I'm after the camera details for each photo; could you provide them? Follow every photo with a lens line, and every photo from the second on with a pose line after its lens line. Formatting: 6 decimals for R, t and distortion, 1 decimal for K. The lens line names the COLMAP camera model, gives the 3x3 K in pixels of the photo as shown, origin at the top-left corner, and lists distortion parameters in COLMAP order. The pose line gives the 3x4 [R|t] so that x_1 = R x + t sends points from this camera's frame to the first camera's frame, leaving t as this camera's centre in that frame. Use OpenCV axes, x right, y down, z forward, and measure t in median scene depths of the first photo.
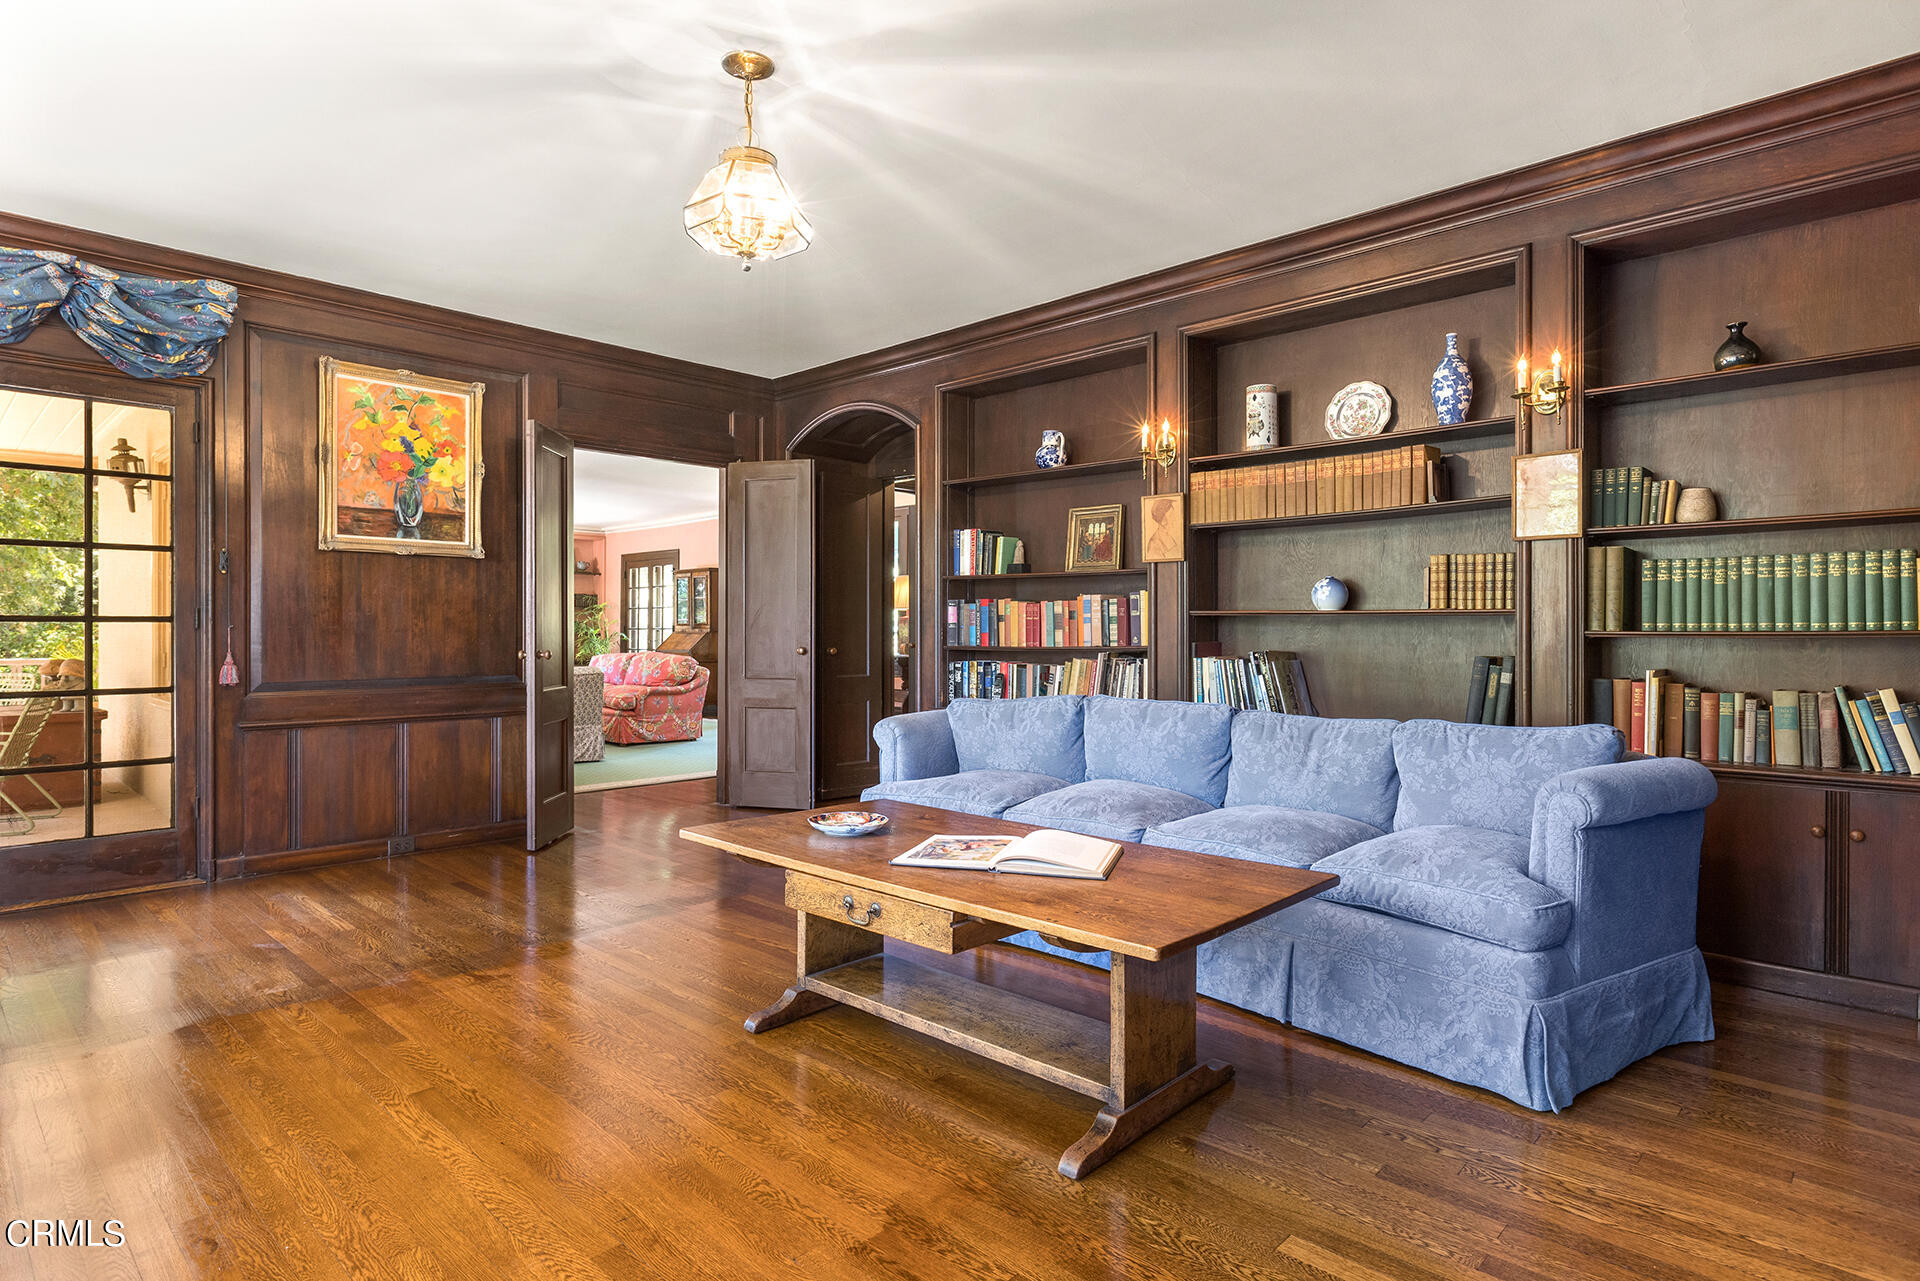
lens RADIAL K [[1027.3, 0, 955.8], [0, 1027.3, 636.2], [0, 0, 1]] dist [0.001847, -0.000394]
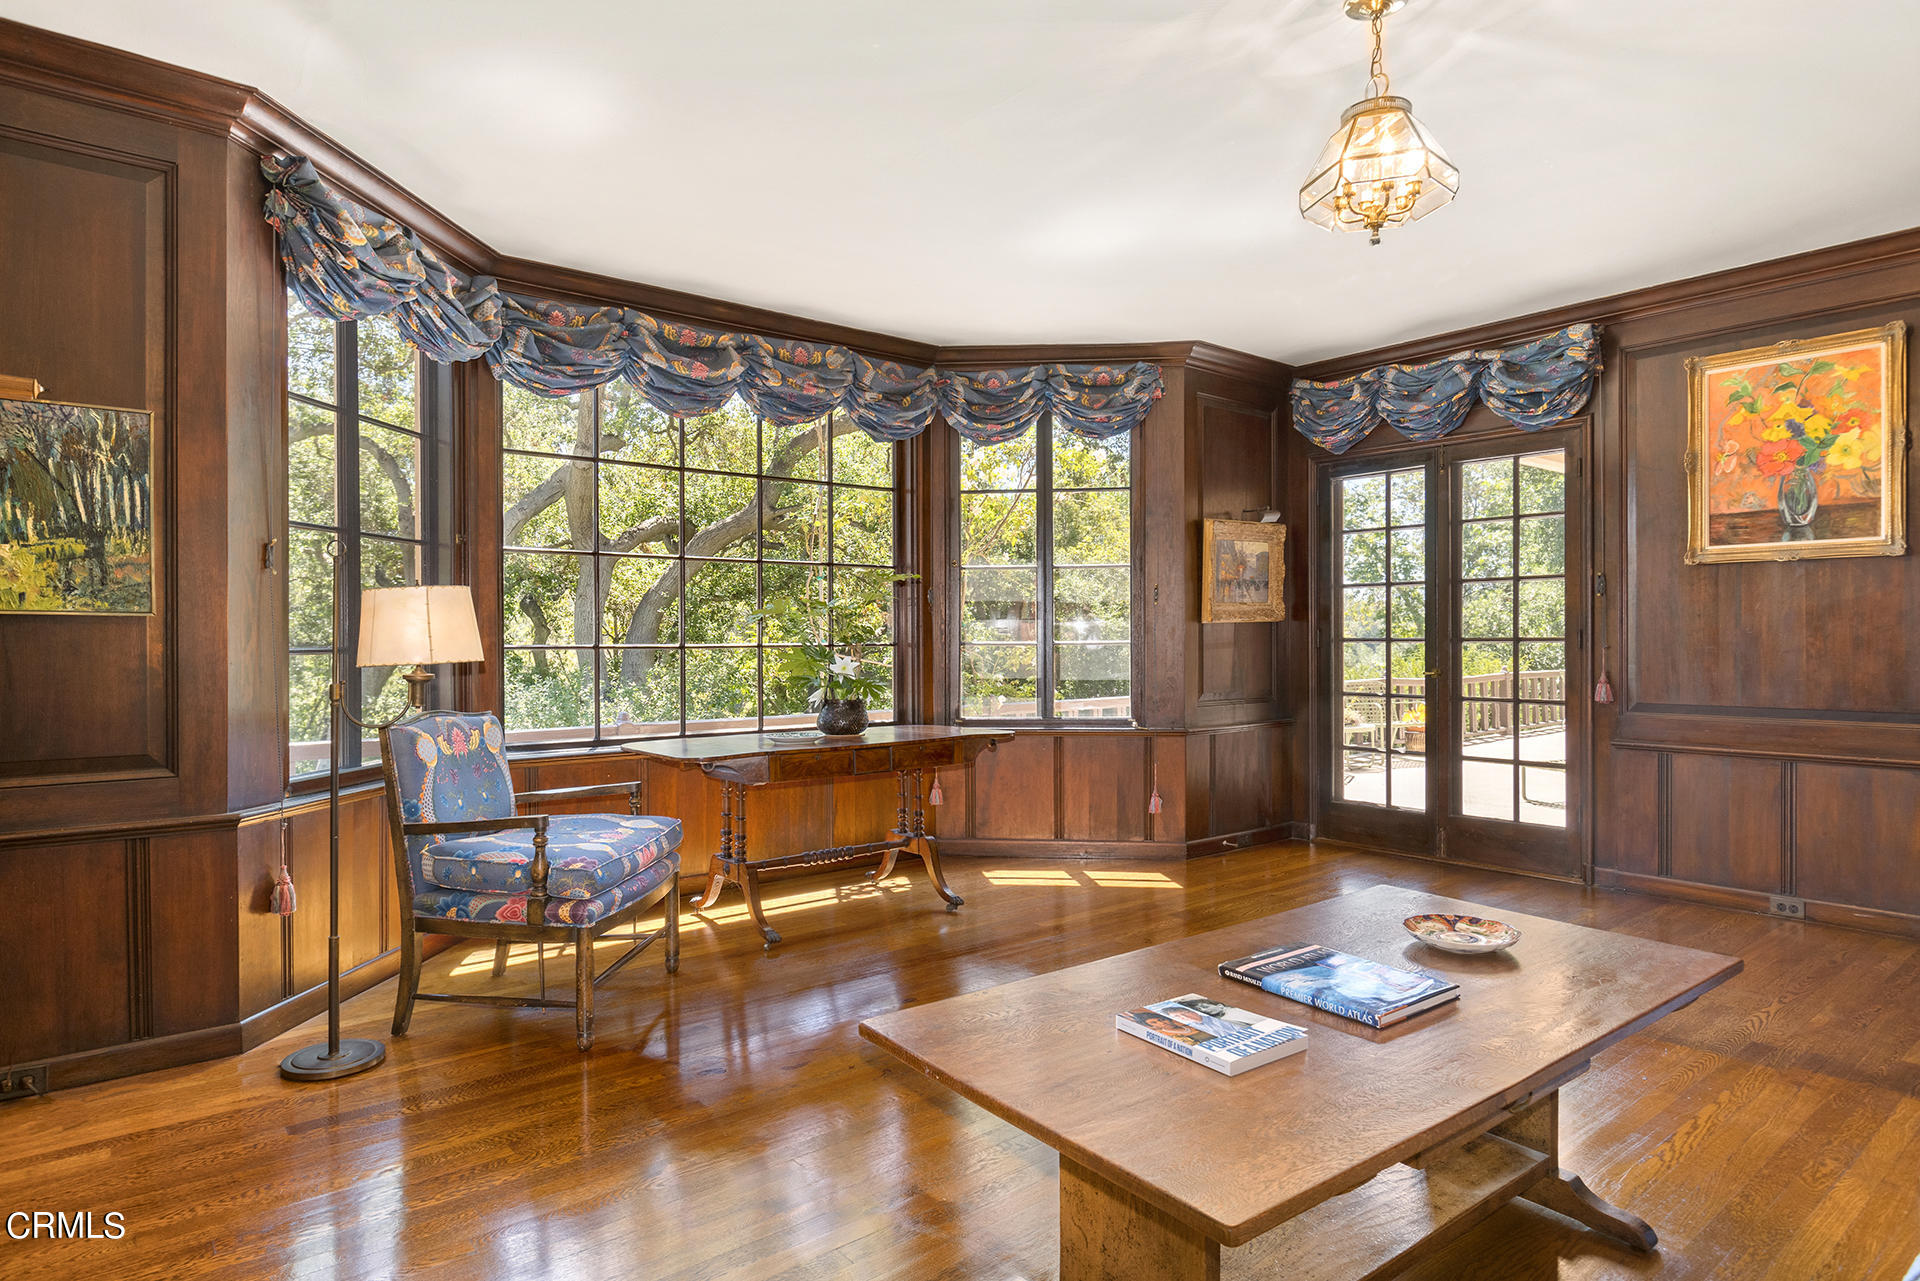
lens RADIAL K [[1066.8, 0, 956.1], [0, 1066.8, 642.8], [0, 0, 1]] dist [-0.001645, 0.000259]
pose [[-0.127091, 0.005566, -0.991875, 0.415166], [0.000722, 0.999985, 0.005519, -0.018261], [0.991891, -0.000014, -0.127093, 0.444498]]
